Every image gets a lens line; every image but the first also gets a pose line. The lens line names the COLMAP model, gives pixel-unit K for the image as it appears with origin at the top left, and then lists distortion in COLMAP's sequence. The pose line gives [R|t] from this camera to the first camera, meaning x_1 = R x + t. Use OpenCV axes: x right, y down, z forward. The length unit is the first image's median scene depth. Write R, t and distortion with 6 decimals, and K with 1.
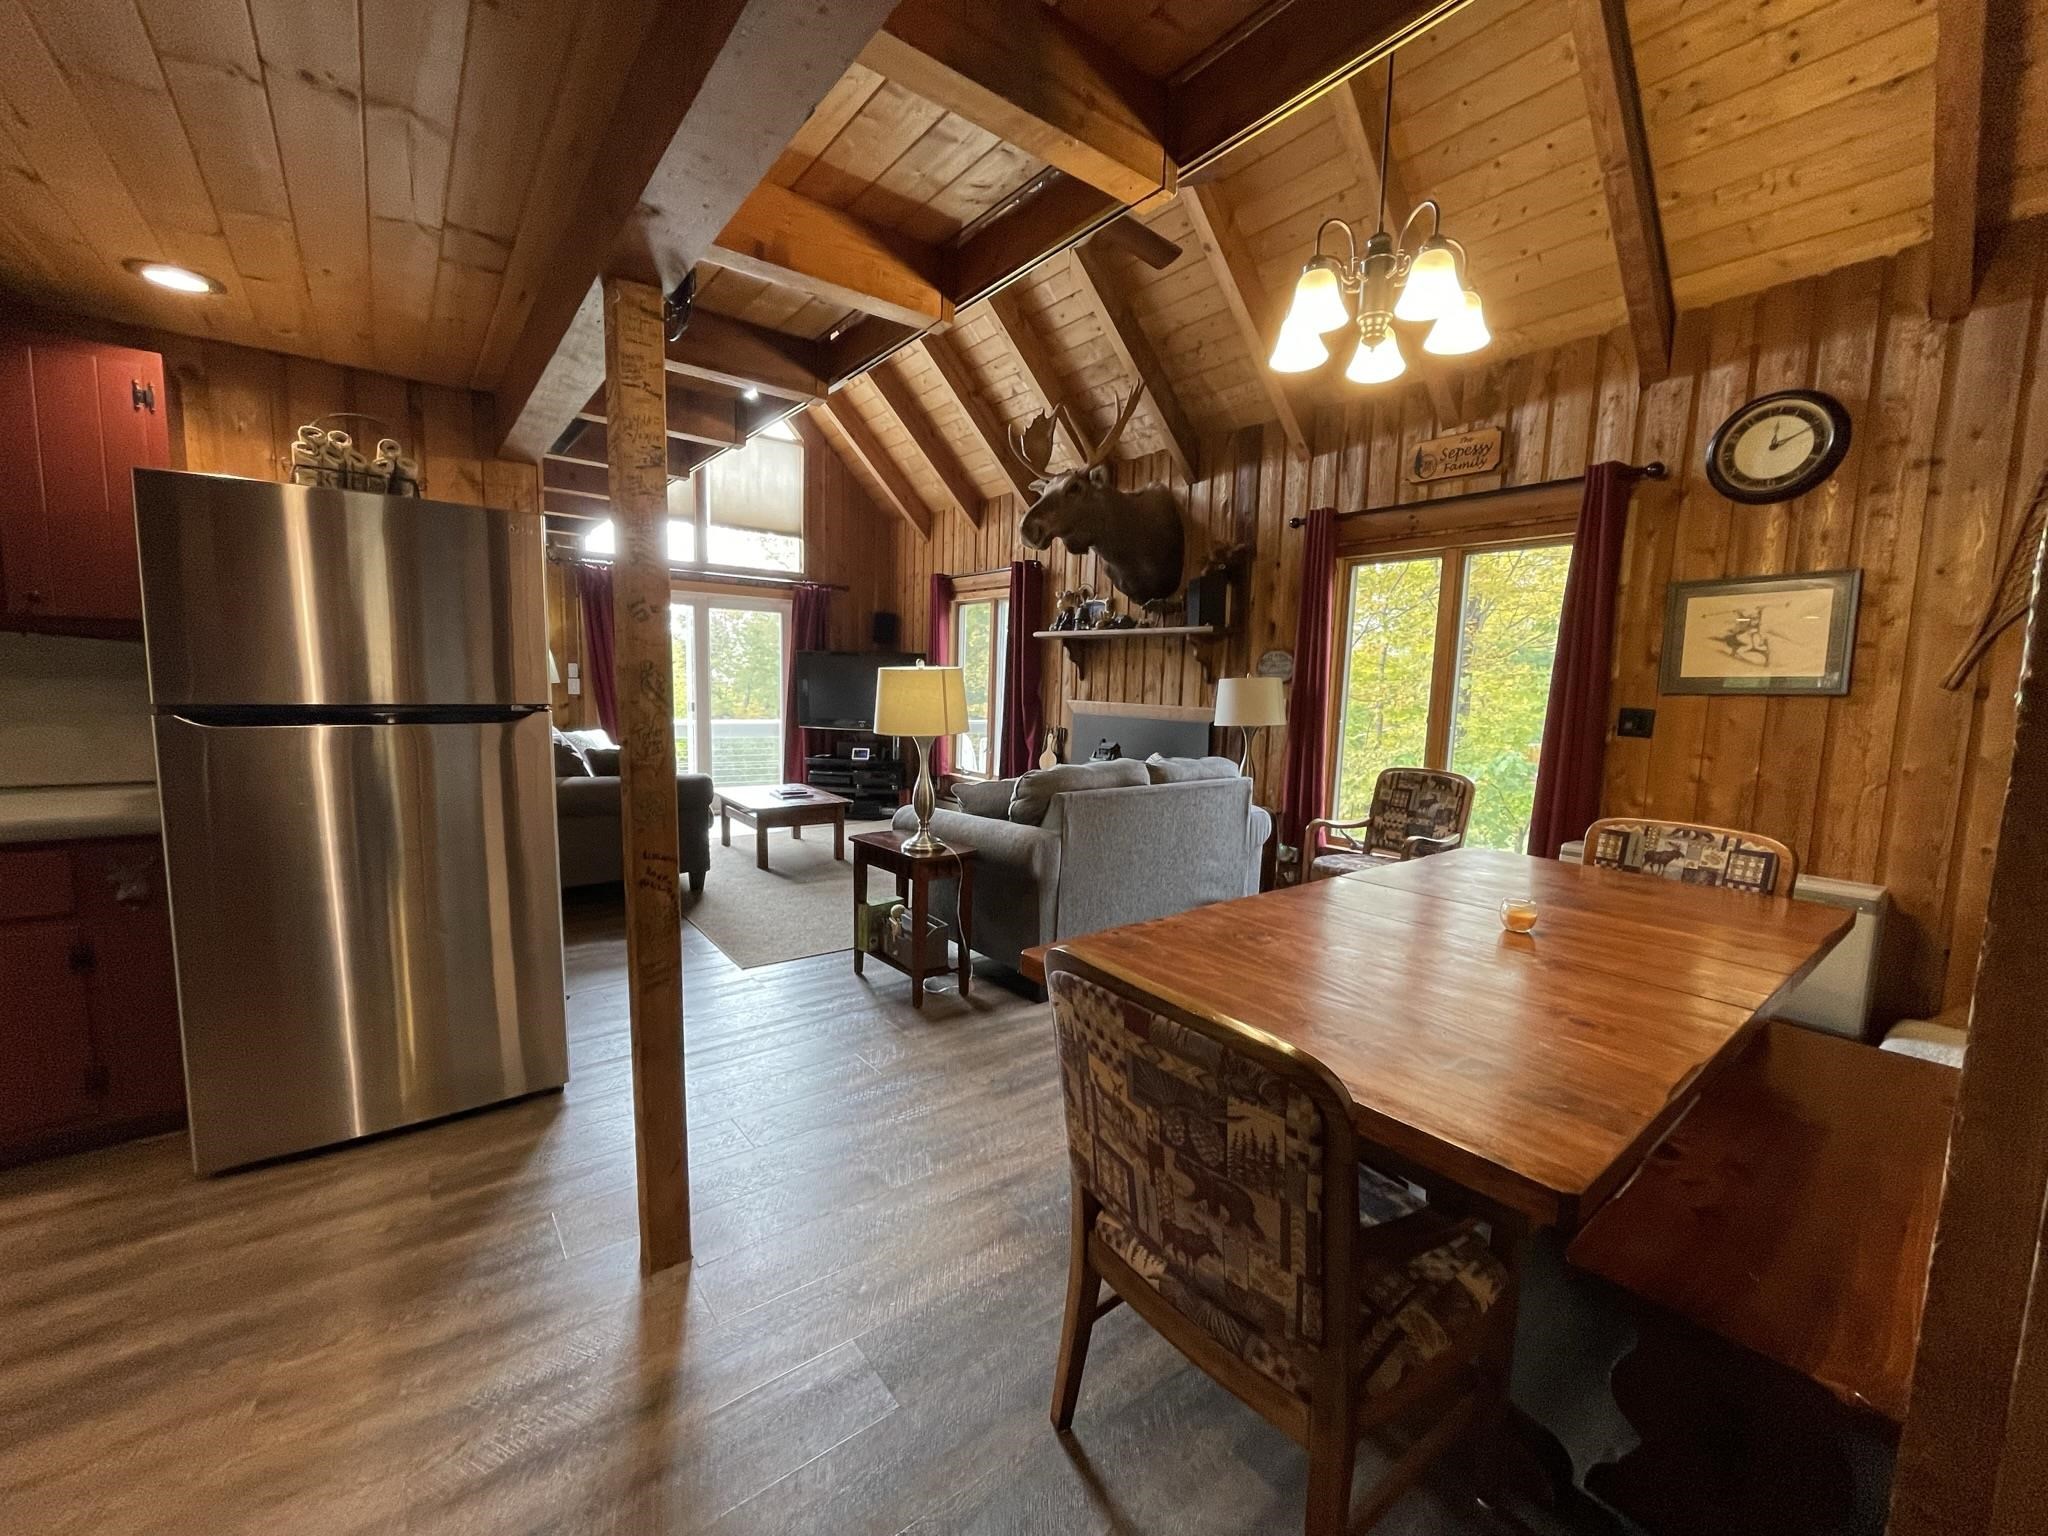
lens RADIAL K [[830.3, 0, 1017.3], [0, 830.3, 770.9], [0, 0, 1]] dist [-0.002402, 0.000212]
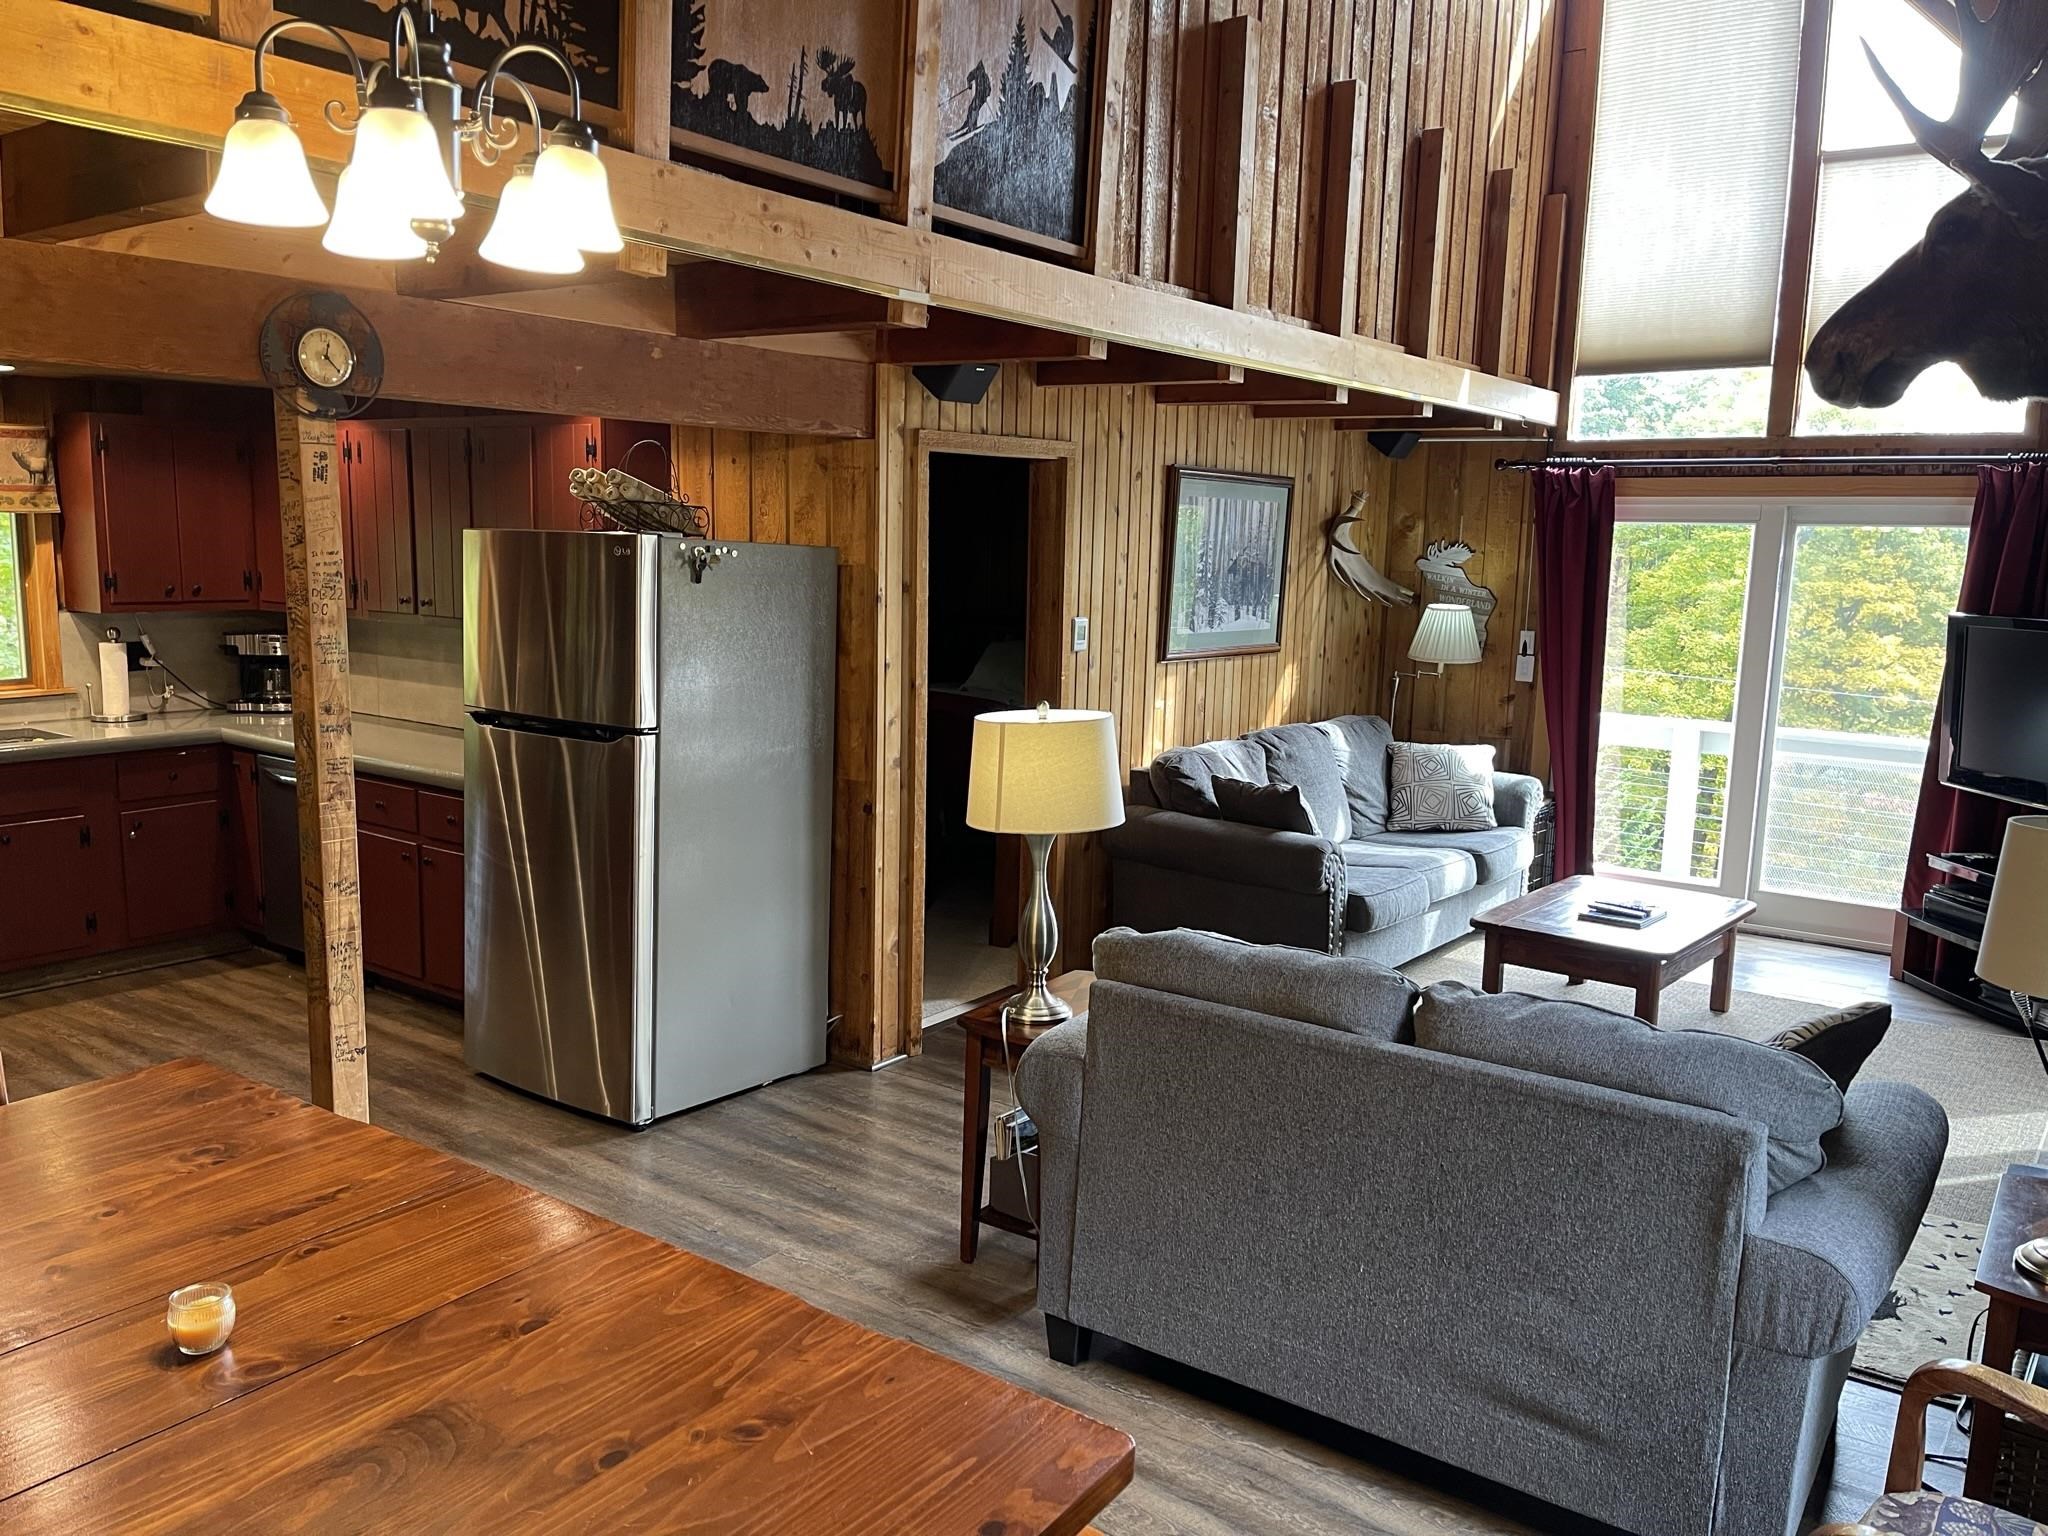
lens RADIAL K [[1571.2, 0, 1050.8], [0, 1571.2, 766.9], [0, 0, 1]] dist [0.049042, -0.065626]
pose [[0.295599, 0.123212, -0.947333, 0.949878], [-0.120920, 0.988498, 0.090835, -0.189229], [0.947629, 0.087701, 0.307097, 0.652708]]
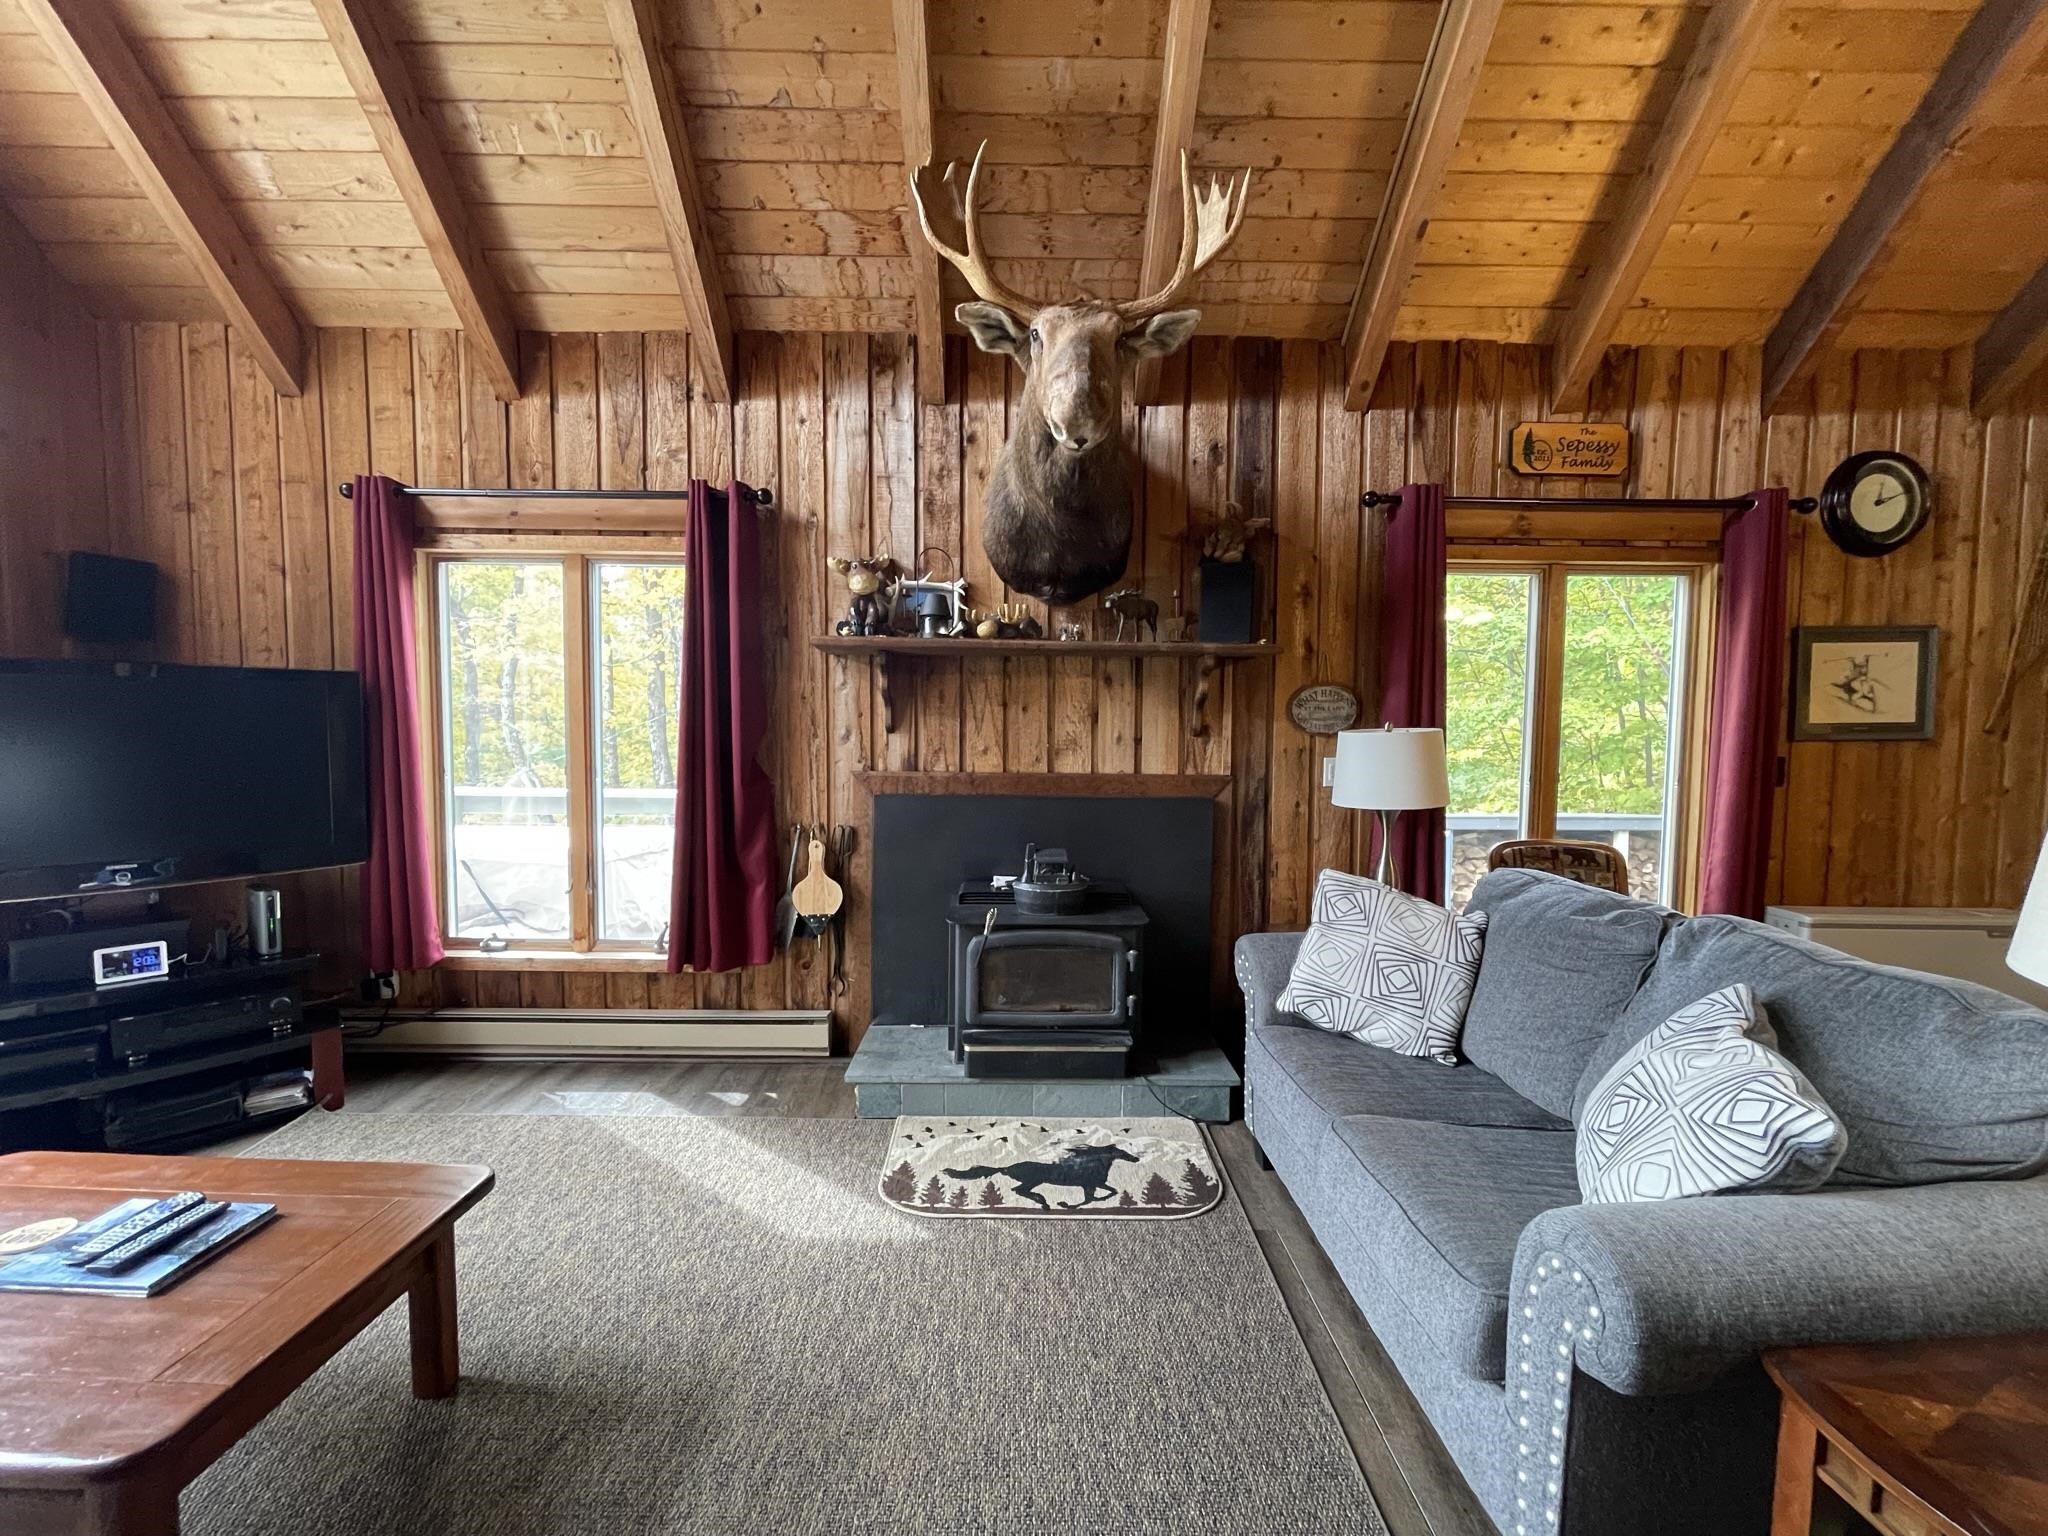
lens RADIAL K [[830.3, 0, 1022.7], [0, 830.3, 772.2], [0, 0, 1]] dist [-0.002402, 0.000212]
pose [[0.600270, -0.071256, 0.796617, -0.537455], [0.094216, 0.995388, 0.018041, -0.159814], [-0.794229, 0.064225, 0.604215, 1.144430]]
